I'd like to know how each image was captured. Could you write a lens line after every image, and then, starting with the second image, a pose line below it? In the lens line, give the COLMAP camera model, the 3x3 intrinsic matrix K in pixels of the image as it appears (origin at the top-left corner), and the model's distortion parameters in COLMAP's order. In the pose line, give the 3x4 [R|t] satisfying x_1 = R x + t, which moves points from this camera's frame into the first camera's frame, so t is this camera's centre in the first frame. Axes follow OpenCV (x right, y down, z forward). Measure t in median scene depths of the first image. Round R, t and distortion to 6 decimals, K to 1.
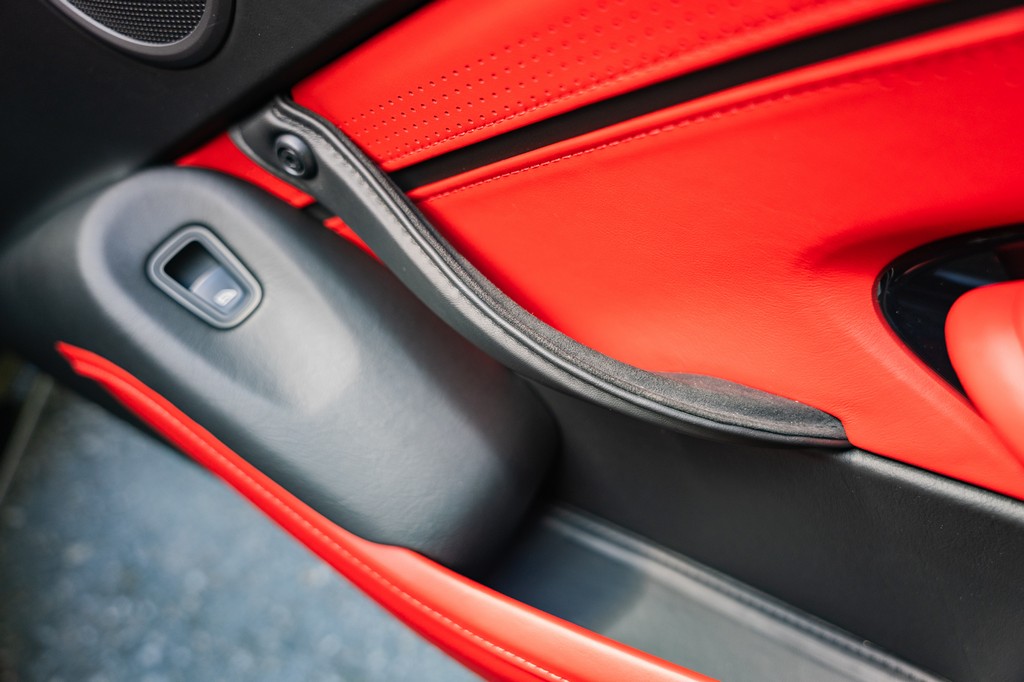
lens RADIAL K [[828.2, 0, 511.3], [0, 828.2, 337.2], [0, 0, 1]] dist [0.014740, -0.042005]
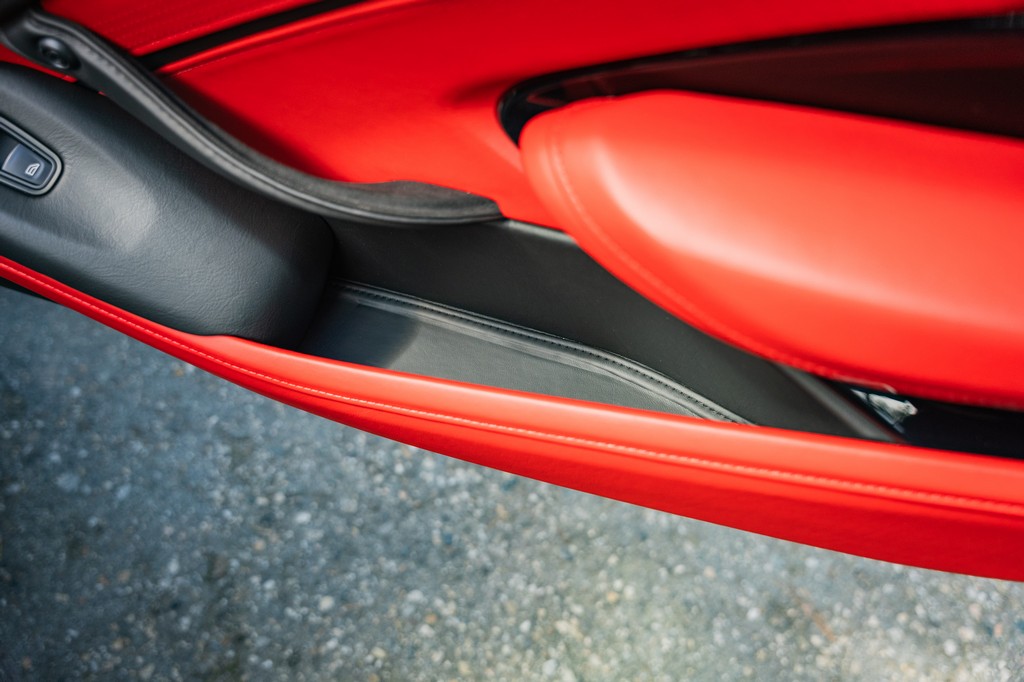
lens RADIAL K [[828.2, 0, 516.9], [0, 828.2, 341.2], [0, 0, 1]] dist [0.014740, -0.042005]
pose [[0.973157, -0.182831, 0.139777, 0.153135], [0.133168, 0.942697, 0.305922, -0.097045], [-0.187699, -0.279096, 0.941740, -0.407239]]
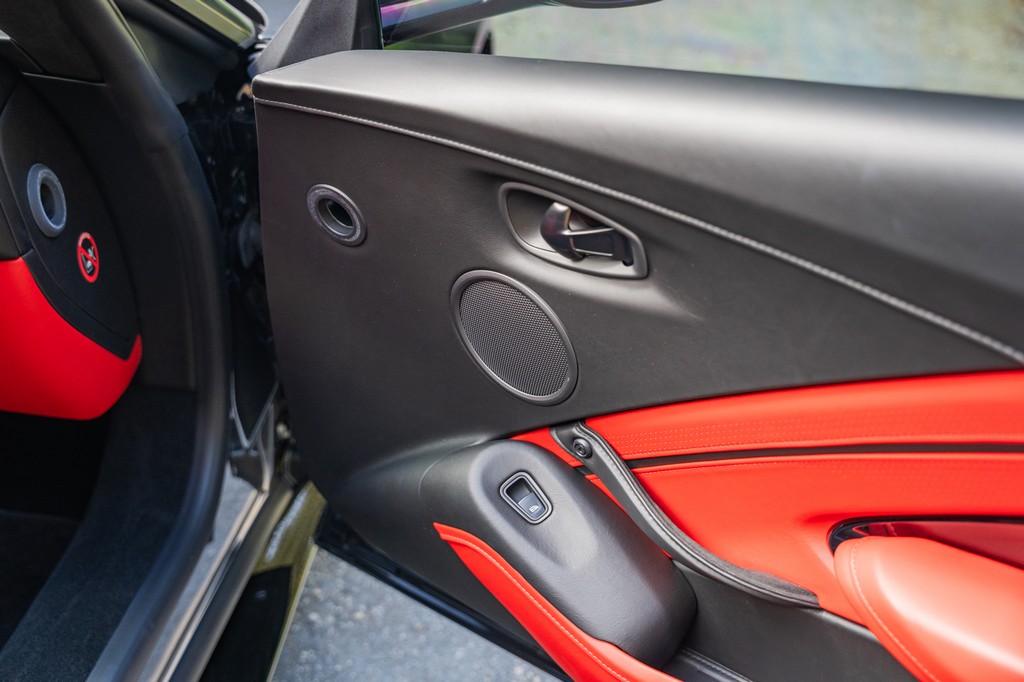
lens RADIAL K [[1163.5, 0, 515.1], [0, 1163.5, 337.5], [0, 0, 1]] dist [0.023939, 0.000000]
pose [[0.981315, 0.087632, -0.171294, 0.062822], [-0.121753, 0.972171, -0.200152, 0.130151], [0.148987, 0.217267, 0.964675, -1.990713]]
